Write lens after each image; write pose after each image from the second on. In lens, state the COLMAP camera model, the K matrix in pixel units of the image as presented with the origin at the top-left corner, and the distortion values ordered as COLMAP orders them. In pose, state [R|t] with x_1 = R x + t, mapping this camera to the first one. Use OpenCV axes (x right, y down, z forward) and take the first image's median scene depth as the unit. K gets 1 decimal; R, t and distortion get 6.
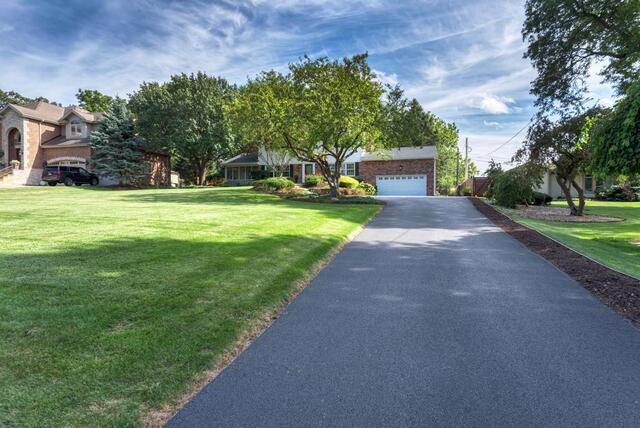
lens RADIAL K [[406.5, 0, 317.4], [0, 406.5, 216.7], [0, 0, 1]] dist [-0.004179, -0.000048]
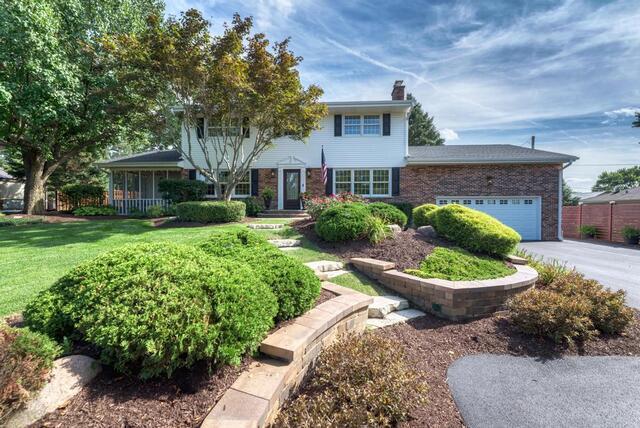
lens RADIAL K [[286.5, 0, 321.3], [0, 286.5, 215.0], [0, 0, 1]] dist [-0.000697, -0.000630]
pose [[0.980394, -0.001821, 0.197041, -0.055894], [0.001534, 0.999998, 0.001611, -0.078324], [-0.197044, -0.001277, 0.980394, 0.683559]]
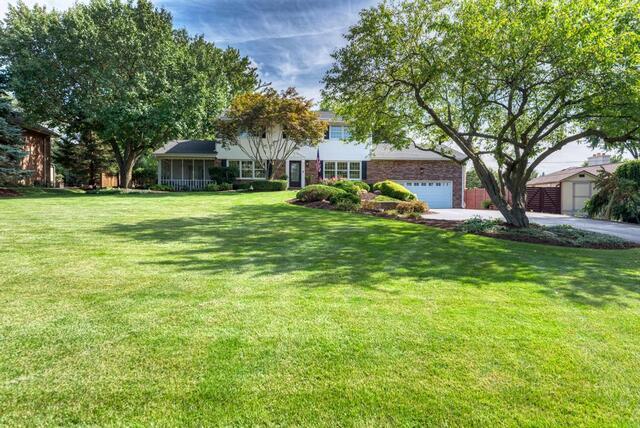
lens RADIAL K [[424.3, 0, 322.8], [0, 424.3, 211.2], [0, 0, 1]] dist [0.005144, 0.001756]
pose [[0.934243, -0.000322, 0.356638, -0.245572], [0.002955, 0.999972, -0.006838, -0.038233], [-0.356626, 0.007442, 0.934218, 0.310594]]
